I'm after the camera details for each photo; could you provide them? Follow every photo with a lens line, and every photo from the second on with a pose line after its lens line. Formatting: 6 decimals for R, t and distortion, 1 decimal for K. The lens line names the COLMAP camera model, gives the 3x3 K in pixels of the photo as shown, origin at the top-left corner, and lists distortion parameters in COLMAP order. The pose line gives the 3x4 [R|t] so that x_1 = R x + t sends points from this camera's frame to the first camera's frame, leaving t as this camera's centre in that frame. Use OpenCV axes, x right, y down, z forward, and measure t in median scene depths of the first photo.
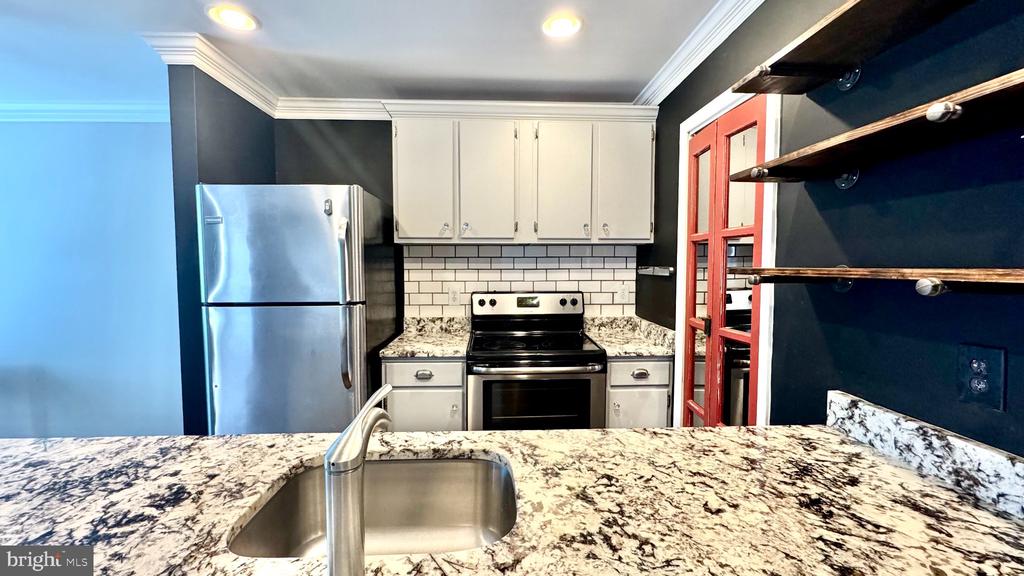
lens RADIAL K [[411.0, 0, 514.0], [0, 411.0, 284.1], [0, 0, 1]] dist [-0.002187, 0.000408]
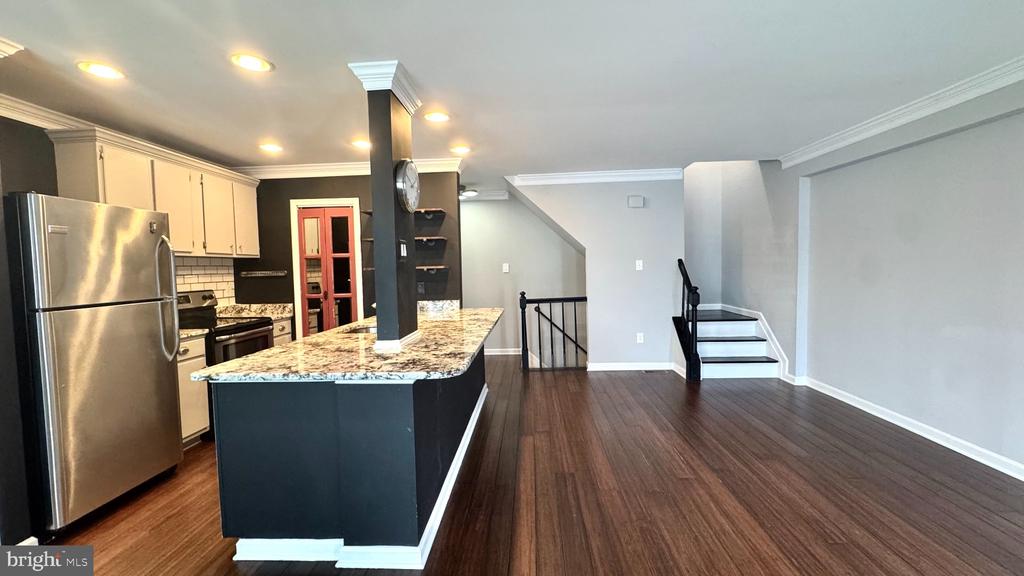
lens RADIAL K [[411.0, 0, 513.0], [0, 411.0, 288.3], [0, 0, 1]] dist [-0.002187, 0.000408]
pose [[0.095611, -0.052422, 0.994037, -1.277457], [0.074264, 0.996205, 0.045393, 0.027898], [-0.992645, 0.069481, 0.099141, -0.211990]]
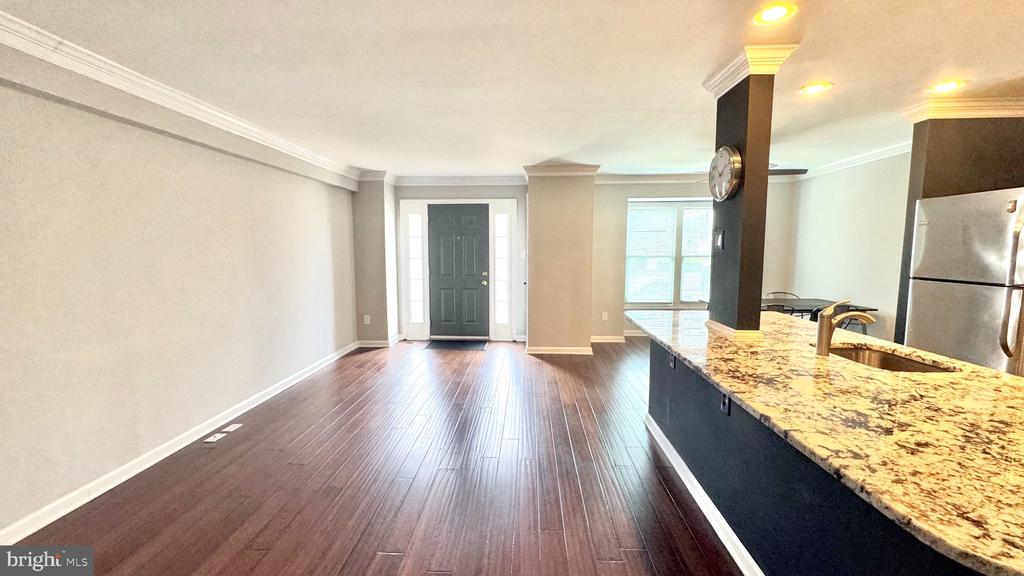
lens RADIAL K [[411.0, 0, 509.2], [0, 411.0, 283.8], [0, 0, 1]] dist [-0.002187, 0.000408]
pose [[-0.090266, 0.090640, -0.991784, 0.699341], [-0.048691, 0.994257, 0.095297, -0.001588], [0.994727, 0.056893, -0.085334, -0.281500]]
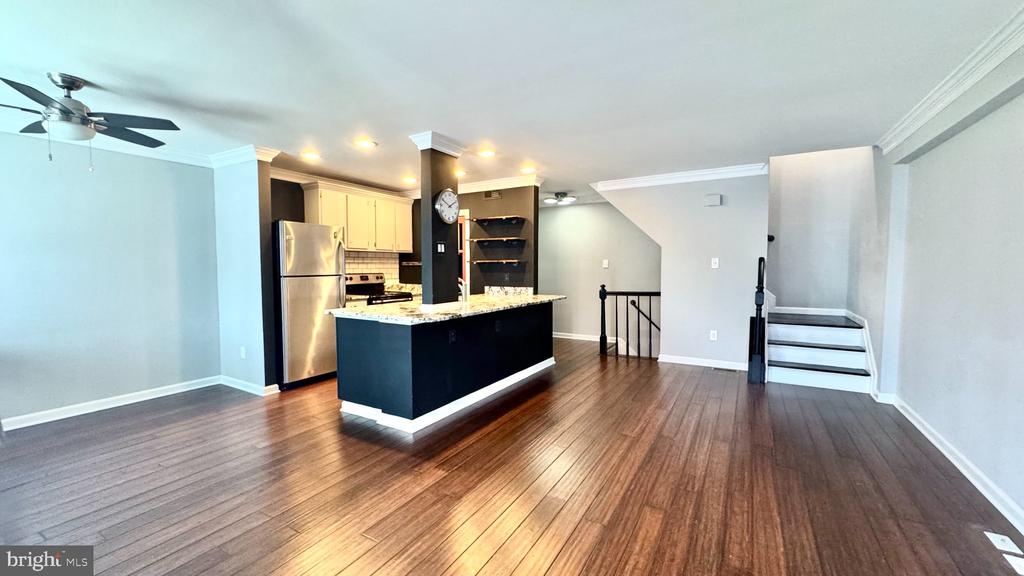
lens RADIAL K [[411.0, 0, 510.6], [0, 411.0, 290.3], [0, 0, 1]] dist [-0.002187, 0.000408]
pose [[0.547641, -0.047891, 0.835342, -1.460266], [0.043011, 0.998652, 0.029056, 0.084014], [-0.835607, 0.020017, 0.548963, -0.893300]]
